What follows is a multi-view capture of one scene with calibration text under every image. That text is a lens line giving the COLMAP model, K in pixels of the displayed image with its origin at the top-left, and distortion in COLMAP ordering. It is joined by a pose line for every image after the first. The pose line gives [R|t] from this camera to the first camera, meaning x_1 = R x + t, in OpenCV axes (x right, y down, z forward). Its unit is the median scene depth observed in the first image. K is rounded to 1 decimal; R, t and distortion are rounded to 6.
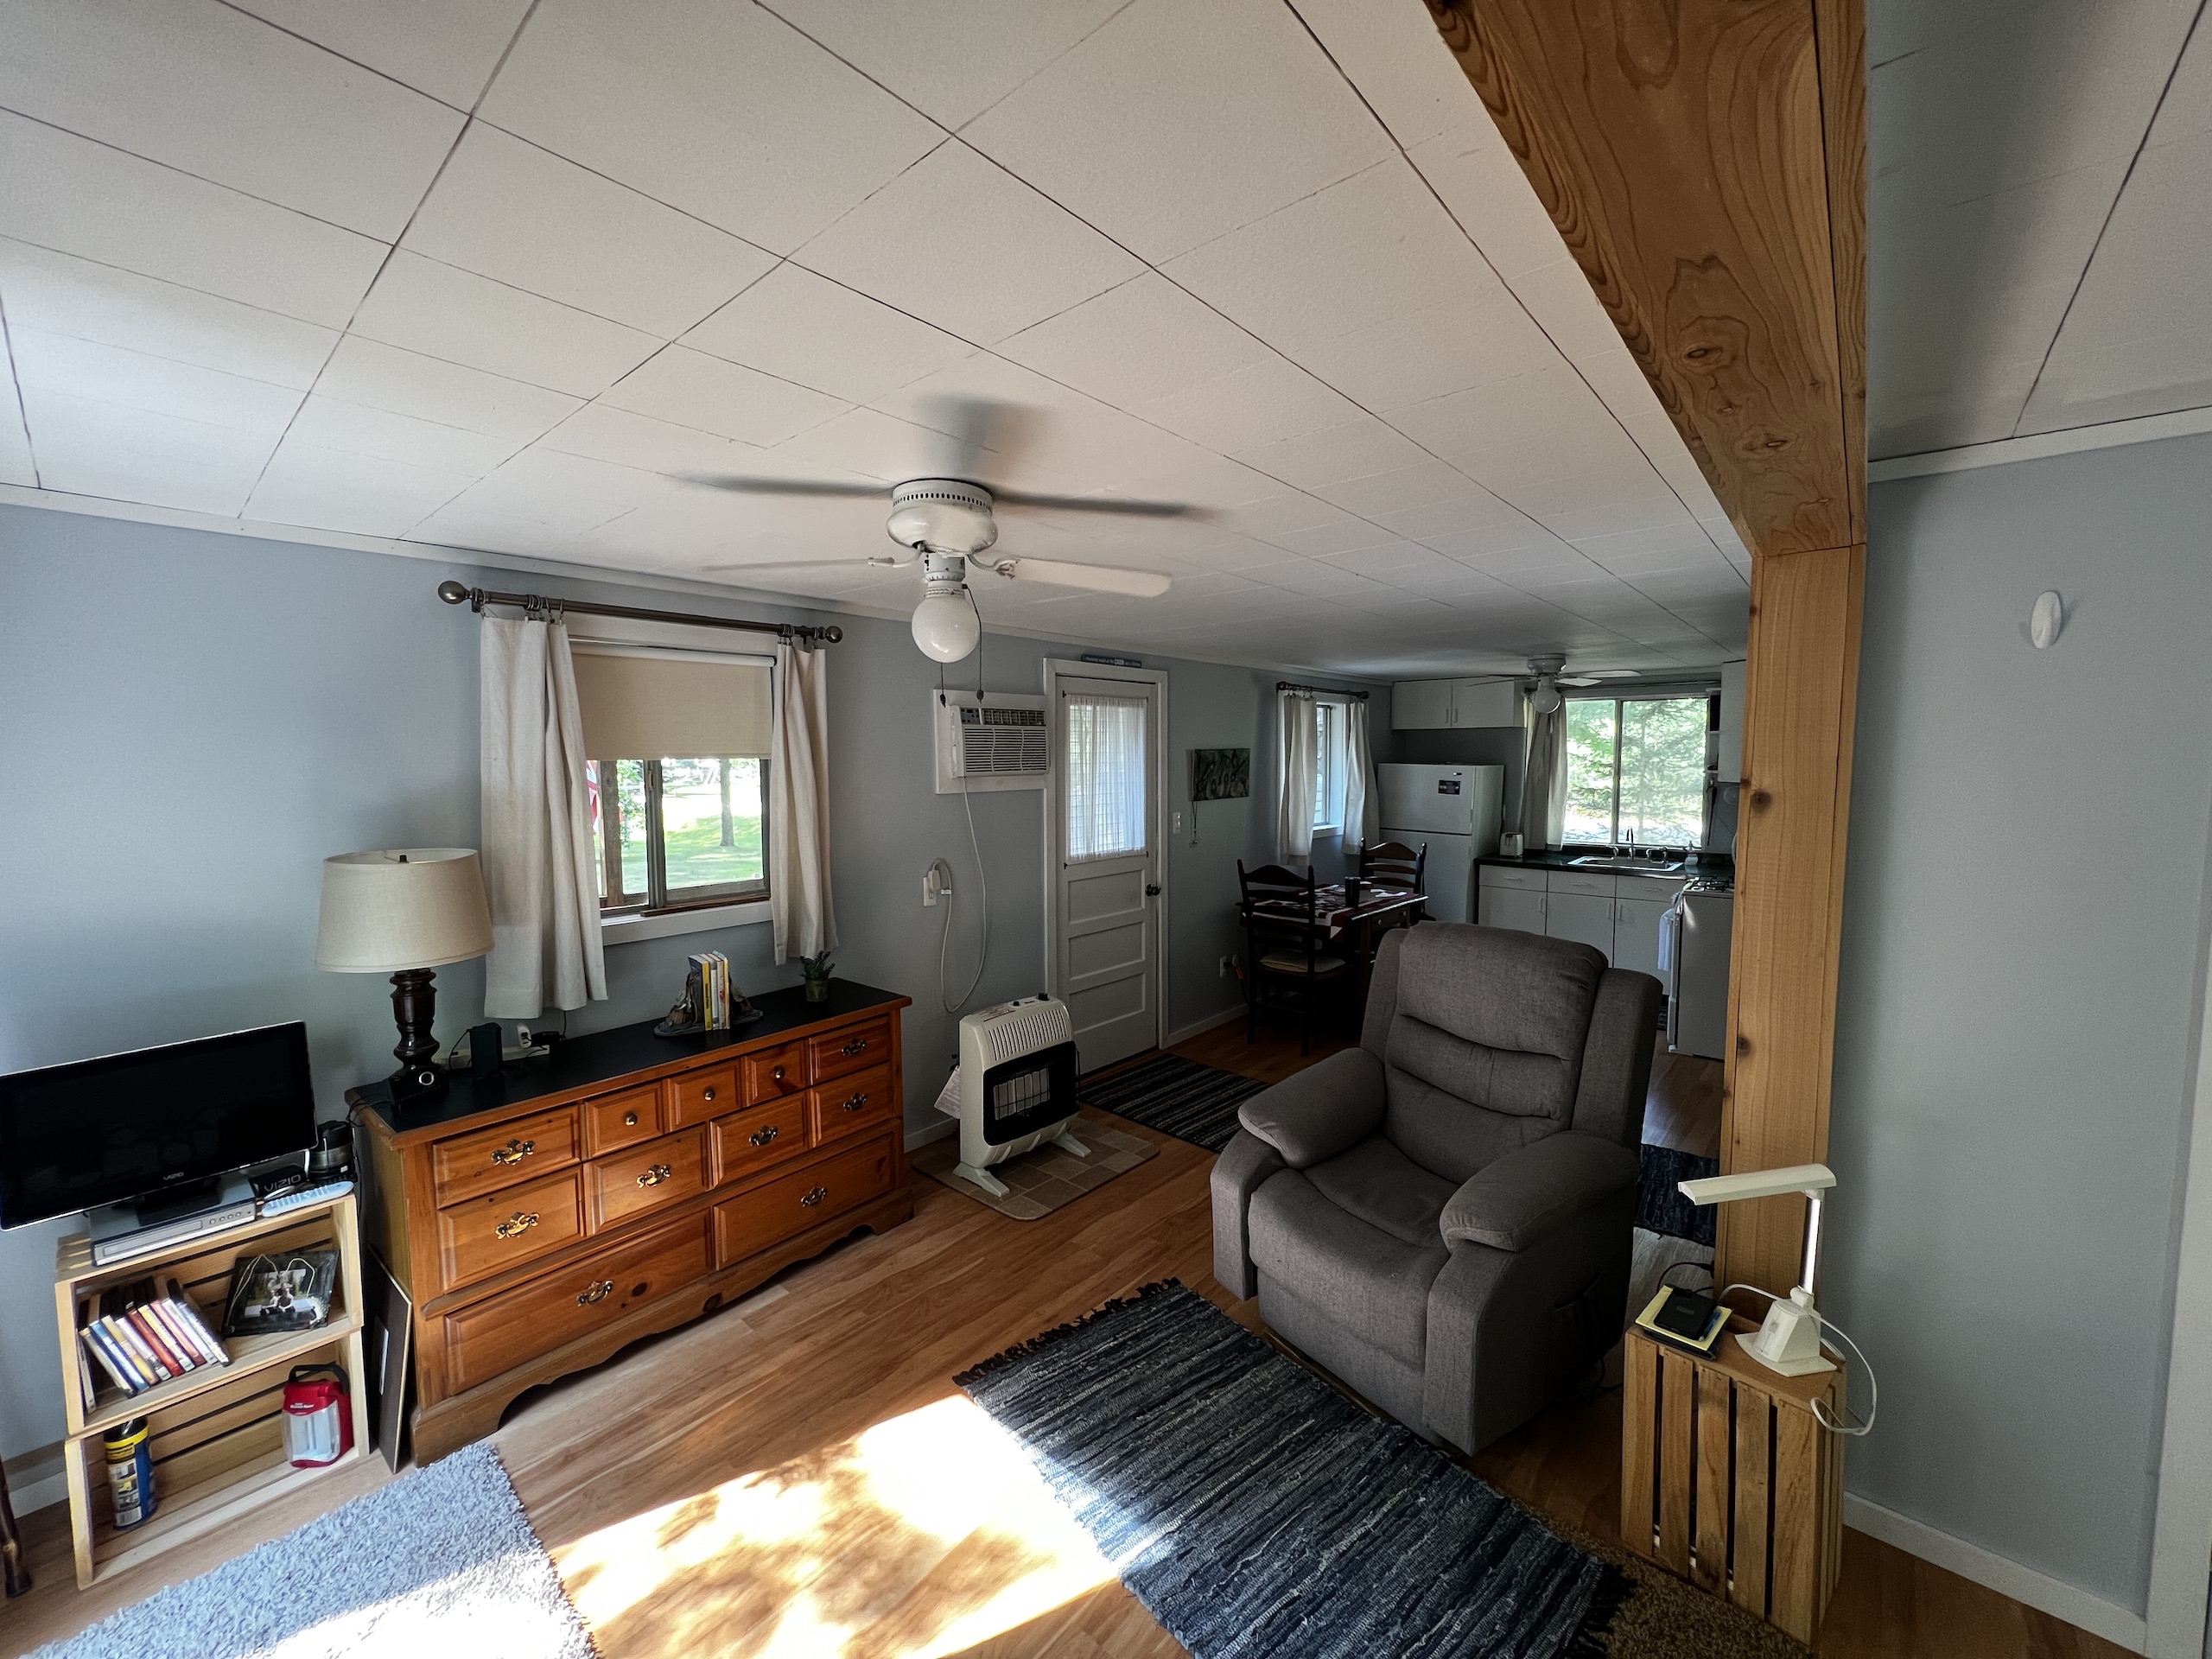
lens RADIAL K [[884.5, 0, 1101.2], [0, 884.5, 821.7], [0, 0, 1]] dist [-0.003389, 0.001077]
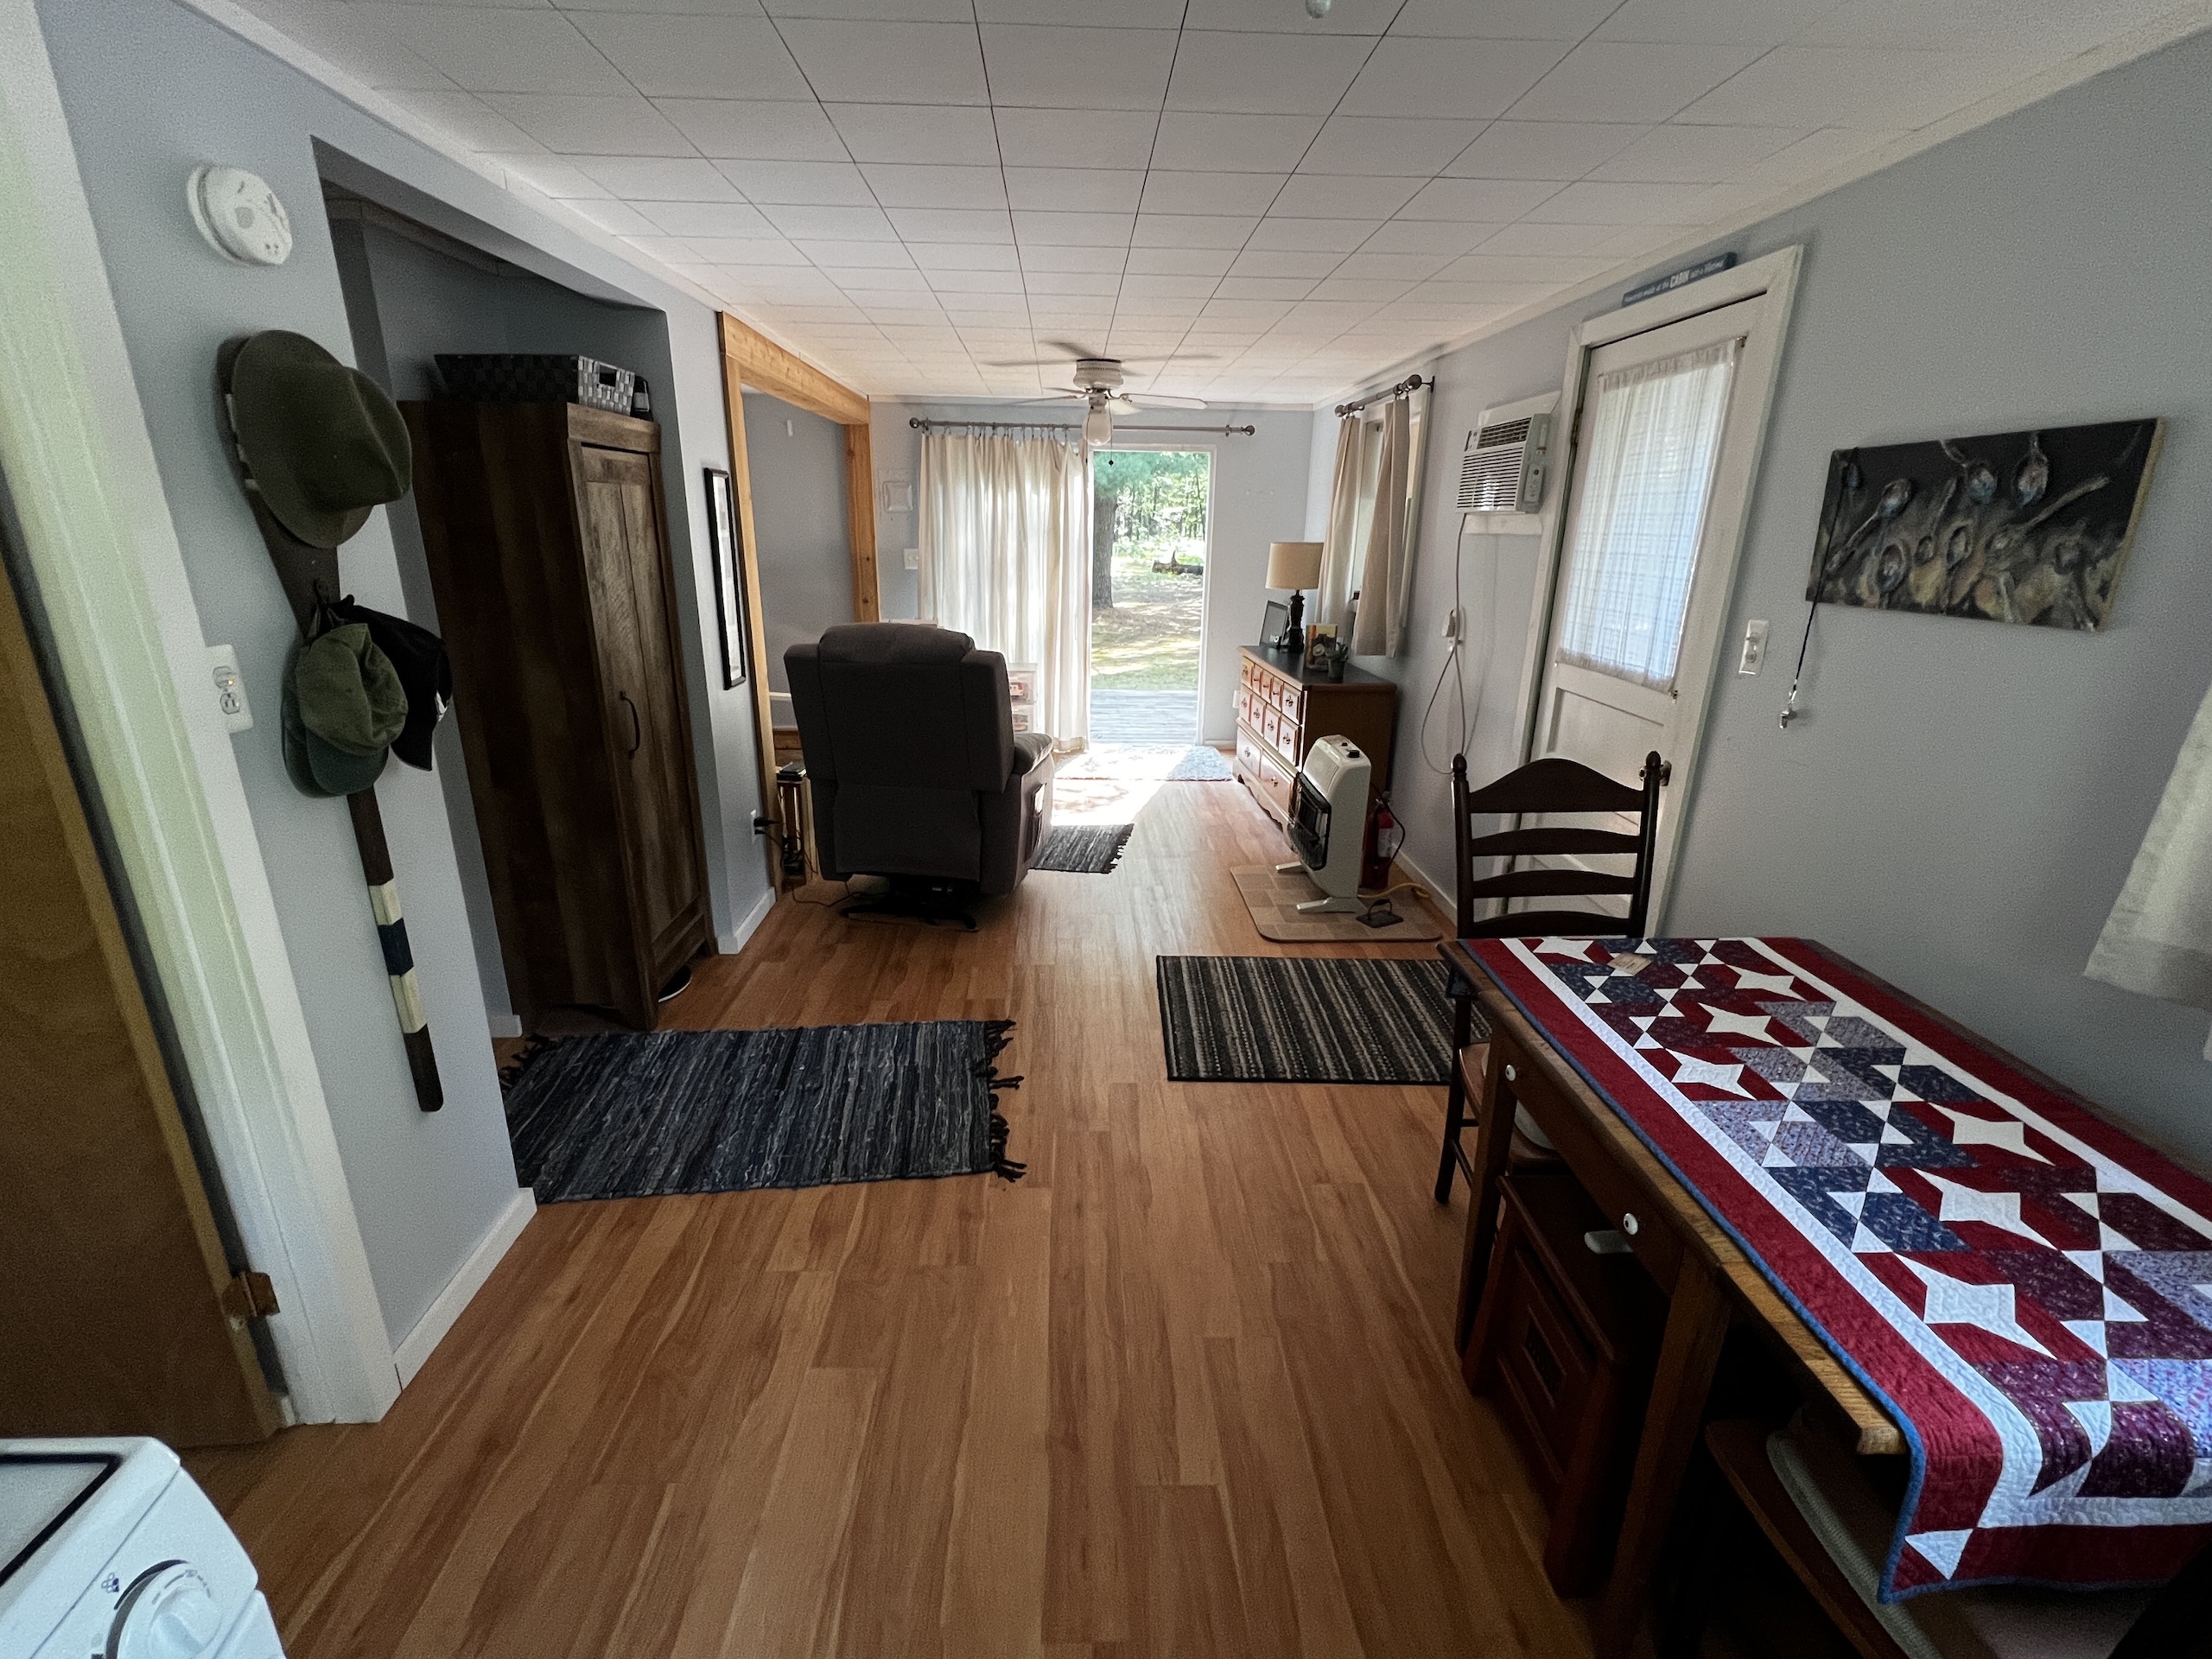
lens RADIAL K [[964.9, 0, 1098.6], [0, 964.9, 825.3], [0, 0, 1]] dist [-0.006673, 0.002318]
pose [[-0.727987, 0.202841, -0.654898, 0.982952], [-0.062152, 0.931771, 0.357686, -0.100381], [0.682768, 0.301094, -0.665710, 1.802263]]
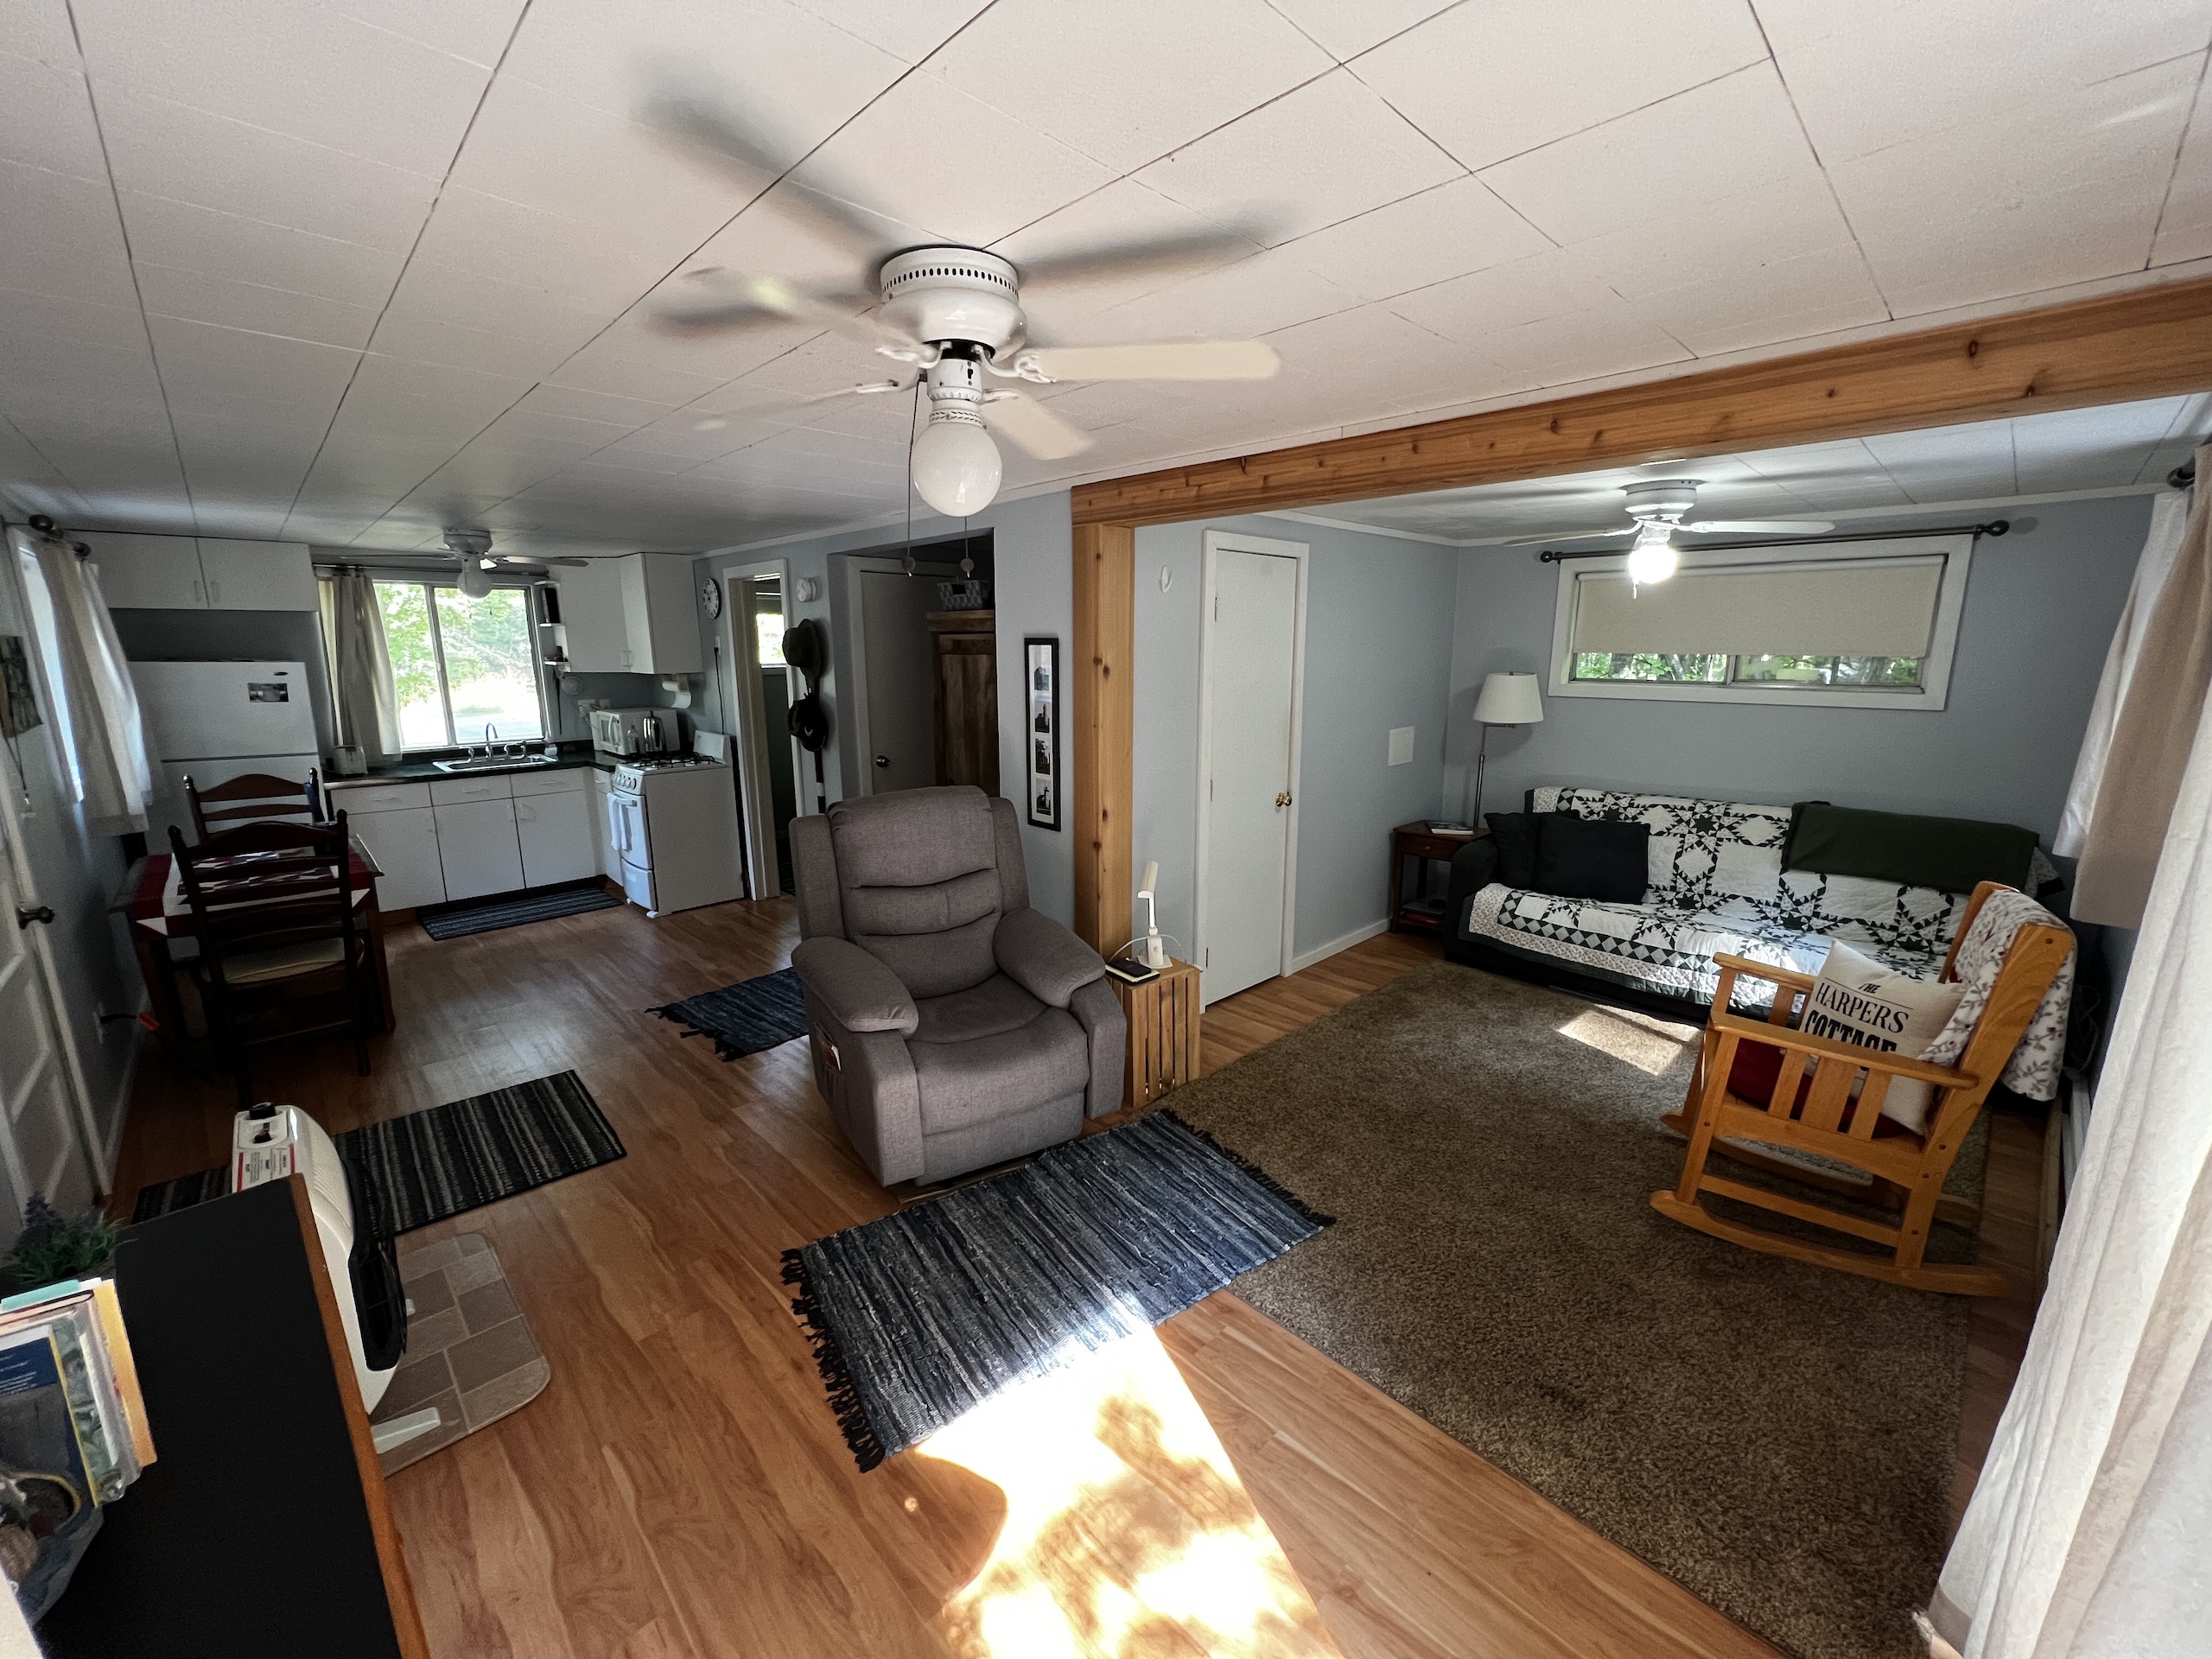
lens RADIAL K [[884.5, 0, 1097.1], [0, 884.5, 823.8], [0, 0, 1]] dist [-0.003389, 0.001077]
pose [[0.081003, -0.196087, 0.977235, -0.597163], [0.078126, 0.978690, 0.189903, -0.036848], [-0.993647, 0.060964, 0.094596, 0.524423]]
